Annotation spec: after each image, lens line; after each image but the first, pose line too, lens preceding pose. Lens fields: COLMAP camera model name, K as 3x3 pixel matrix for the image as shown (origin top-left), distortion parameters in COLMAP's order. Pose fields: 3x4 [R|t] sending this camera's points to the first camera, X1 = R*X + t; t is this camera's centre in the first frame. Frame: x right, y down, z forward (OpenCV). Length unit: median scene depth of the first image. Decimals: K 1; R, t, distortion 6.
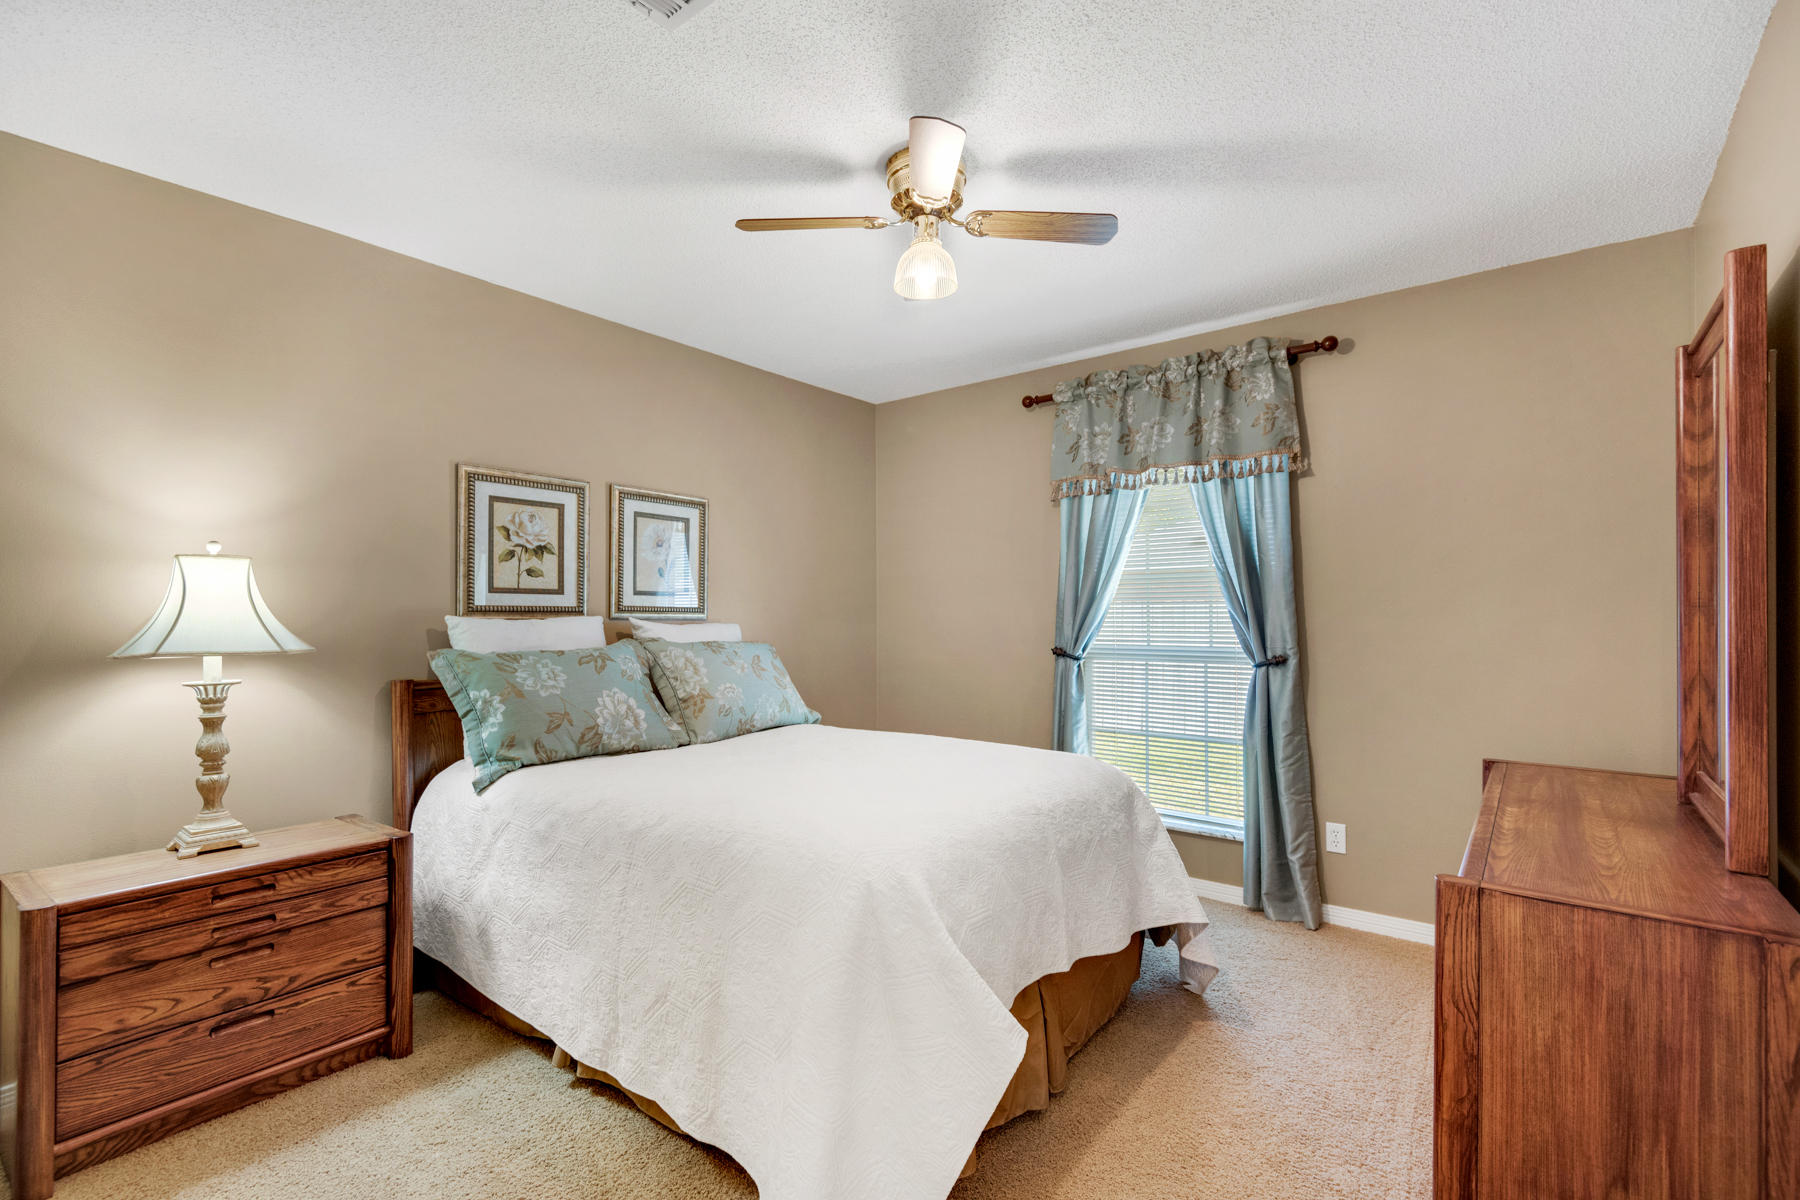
lens RADIAL K [[800.1, 0, 901.6], [0, 800.1, 645.5], [0, 0, 1]] dist [0.000138, -0.000020]
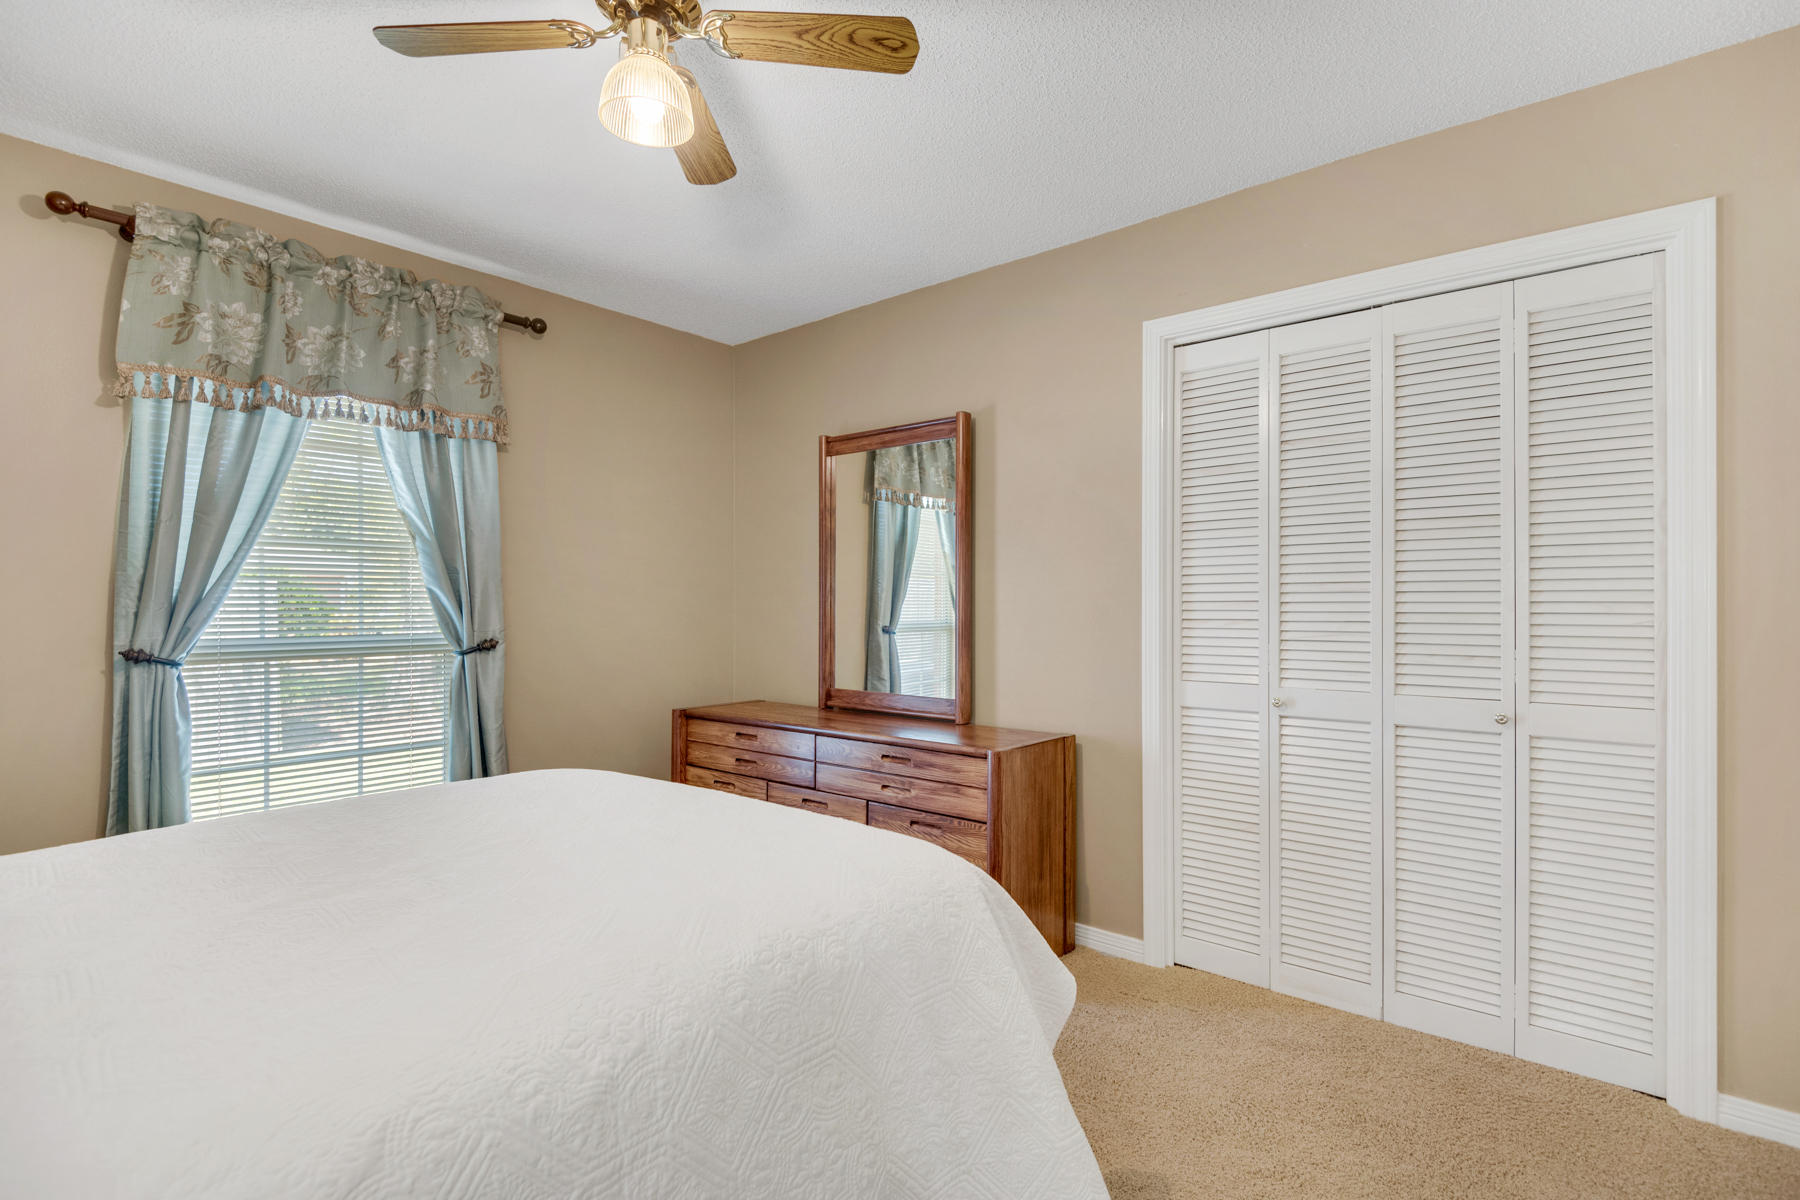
lens RADIAL K [[858.6, 0, 900.0], [0, 858.6, 600.0], [0, 0, 1]] dist [0.000520, 0.000029]
pose [[0.014989, 0.000484, 0.999888, -0.499701], [0.036255, 0.999342, -0.001027, -0.014874], [-0.999230, 0.036267, 0.014962, 0.509964]]
